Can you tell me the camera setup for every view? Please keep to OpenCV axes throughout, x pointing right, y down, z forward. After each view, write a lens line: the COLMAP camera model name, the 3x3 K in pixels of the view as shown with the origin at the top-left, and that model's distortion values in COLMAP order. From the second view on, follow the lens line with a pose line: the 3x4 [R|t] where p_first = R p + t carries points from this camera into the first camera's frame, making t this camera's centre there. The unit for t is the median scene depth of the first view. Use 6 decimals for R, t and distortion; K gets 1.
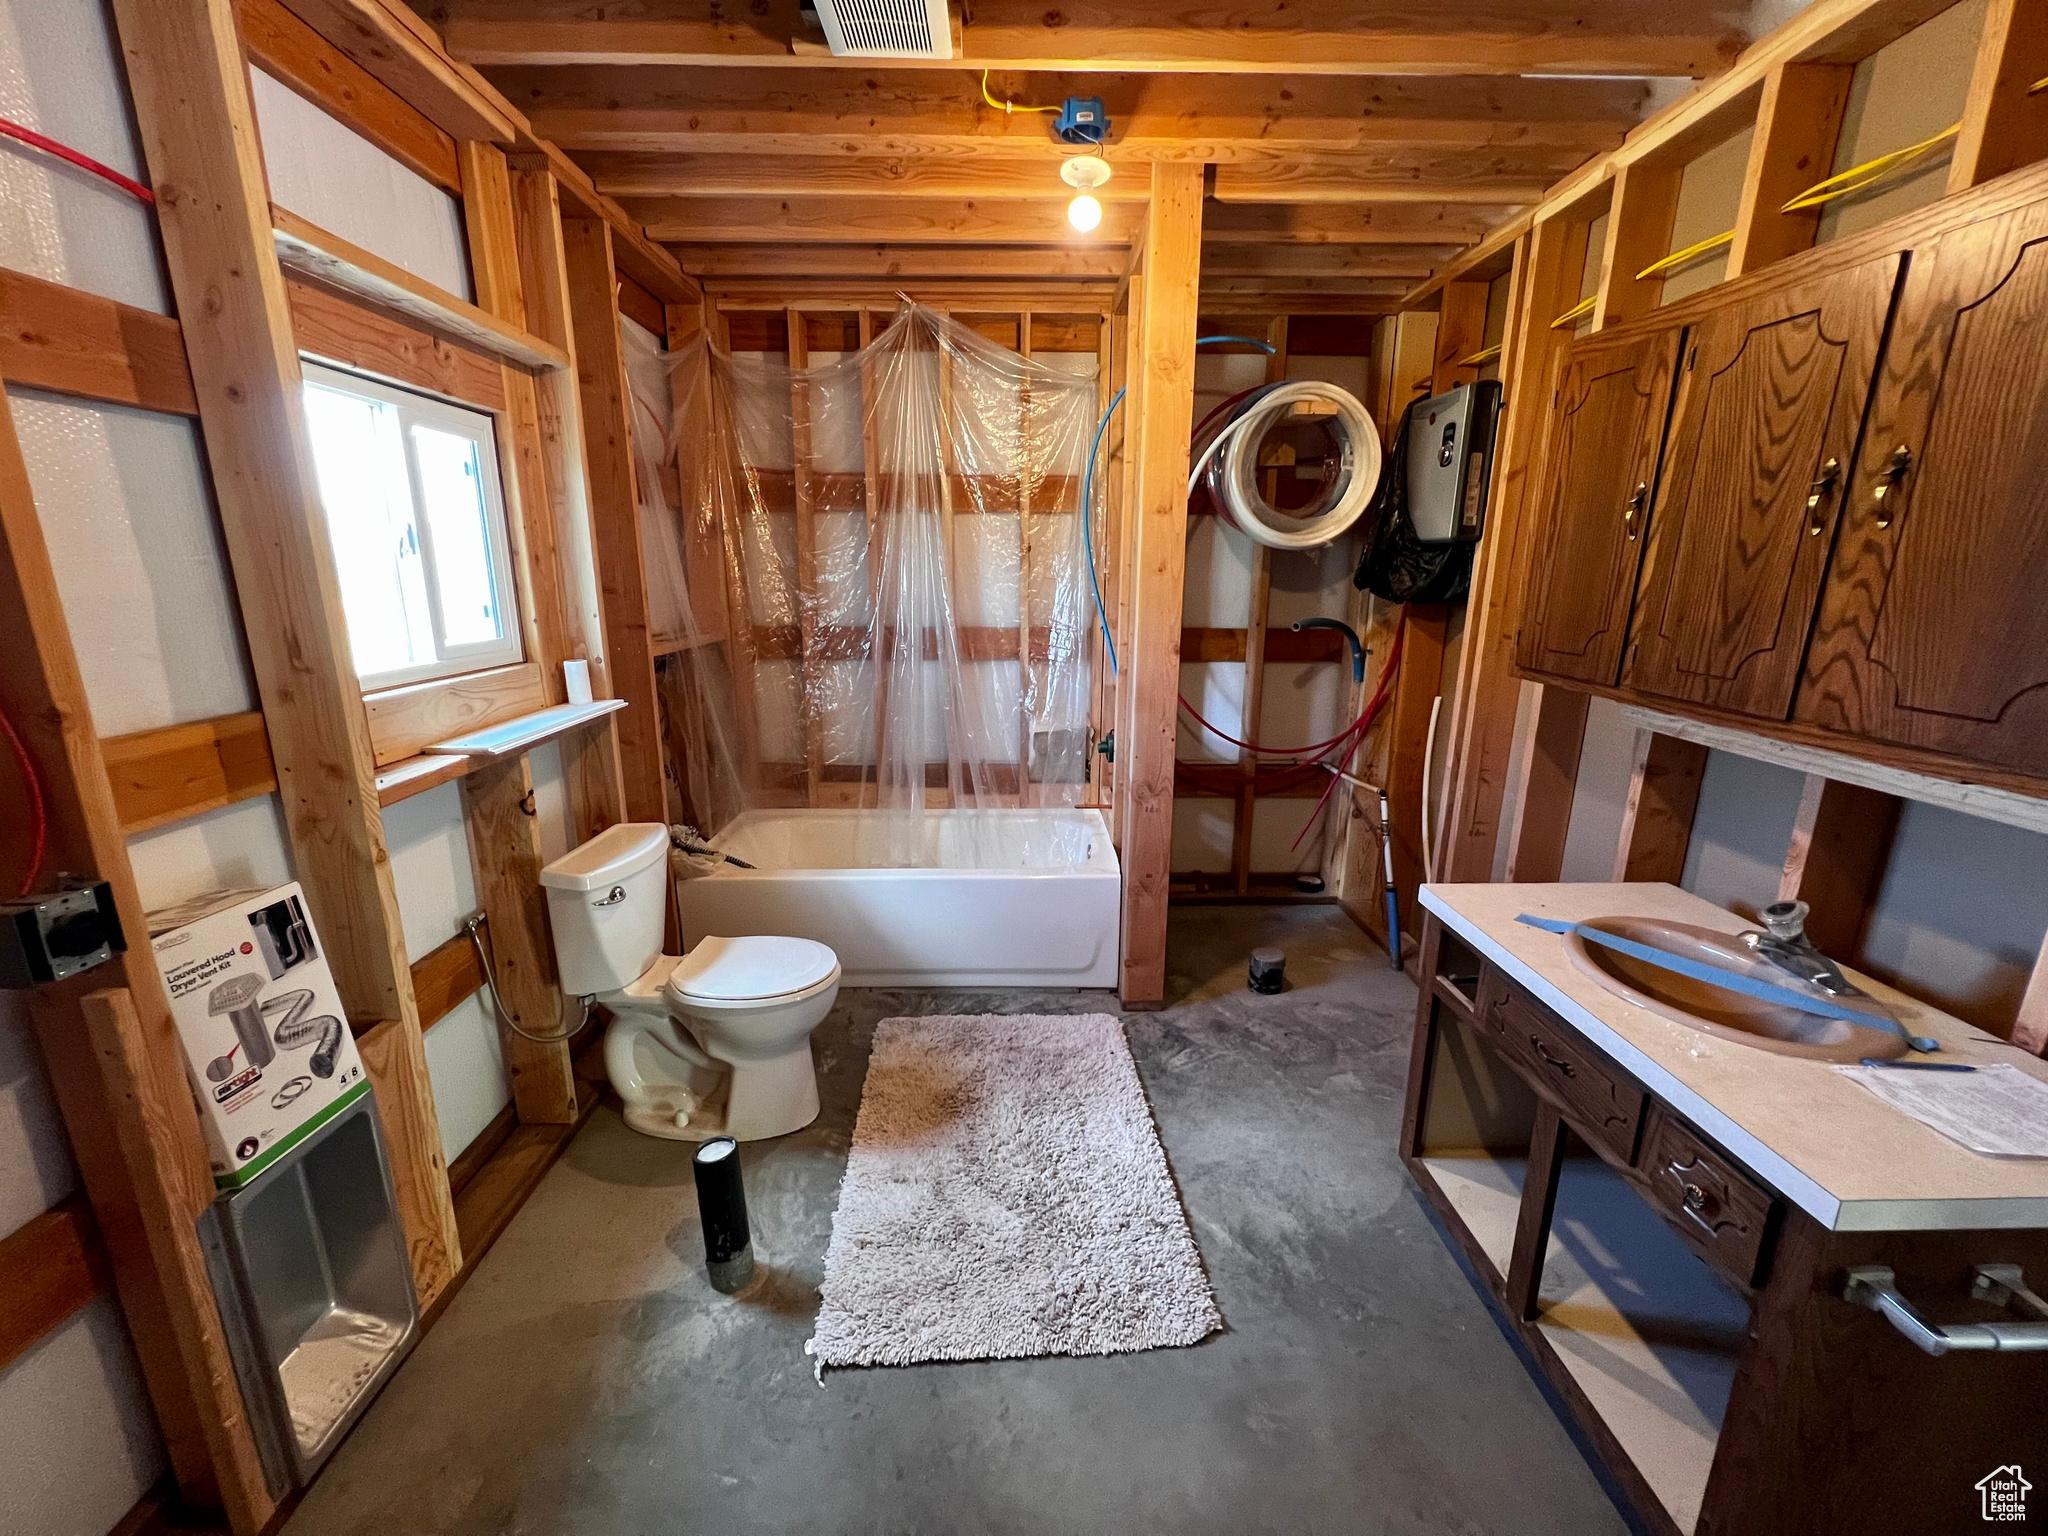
lens RADIAL K [[822.7, 0, 1025.9], [0, 822.7, 771.1], [0, 0, 1]] dist [-0.001122, 0.000755]
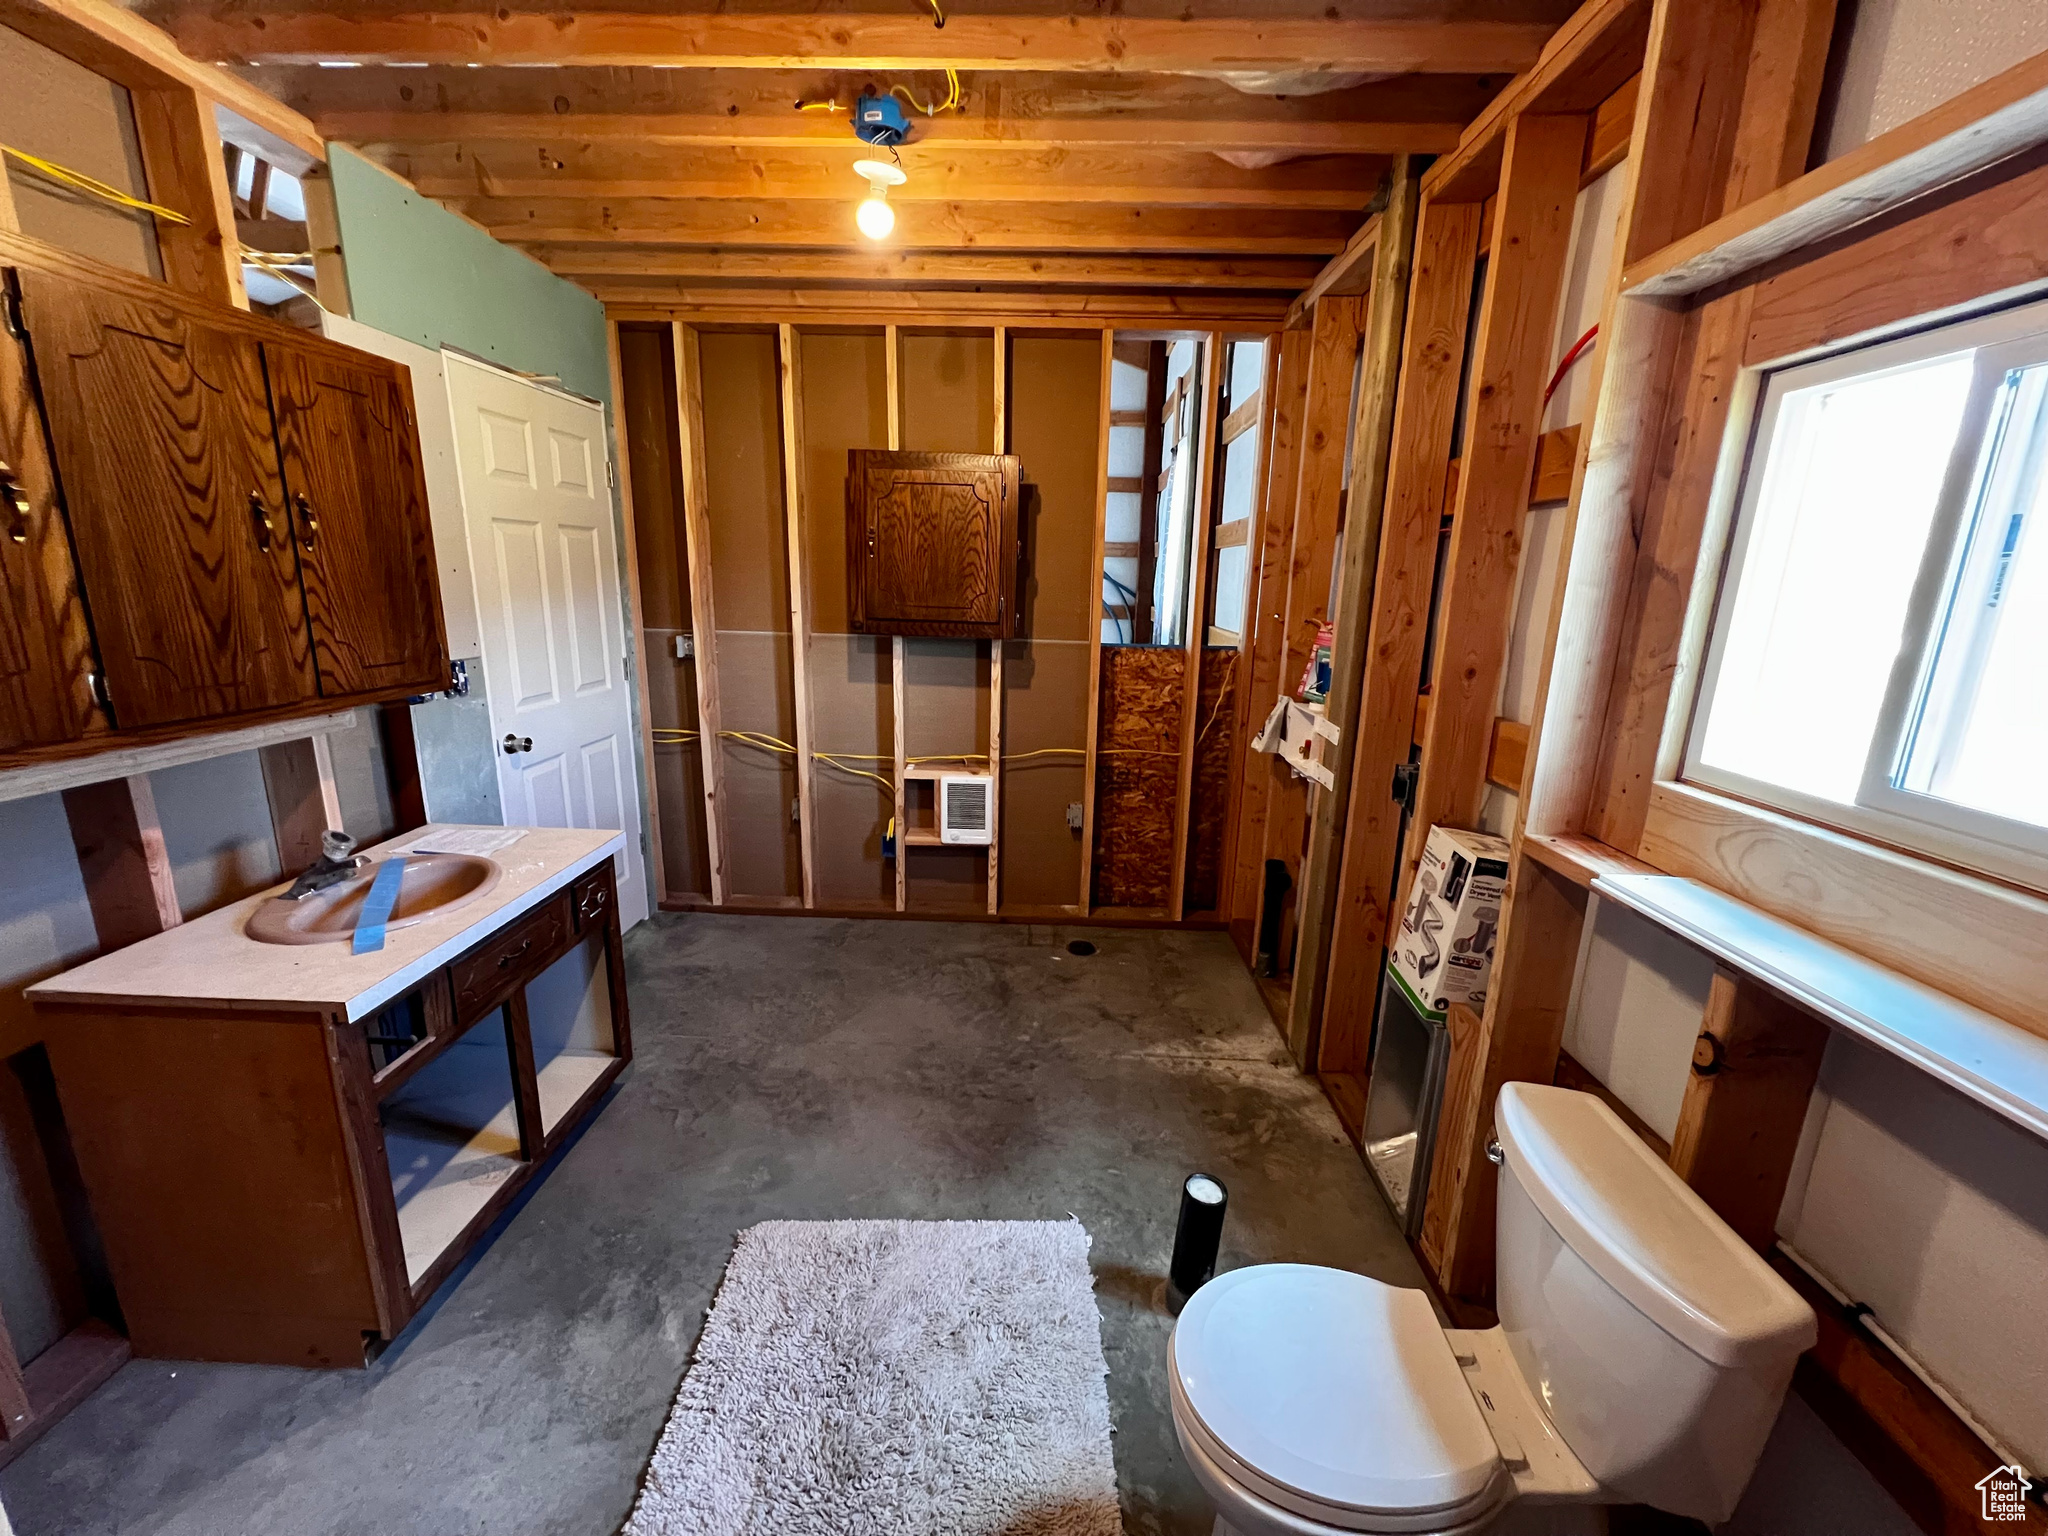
lens RADIAL K [[822.7, 0, 1025.9], [0, 822.7, 771.1], [0, 0, 1]] dist [-0.001122, 0.000755]
pose [[-0.998488, -0.038948, 0.038781, -0.222697], [-0.016886, 0.888839, 0.457909, -0.547982], [-0.052305, 0.456562, -0.888153, 2.066447]]
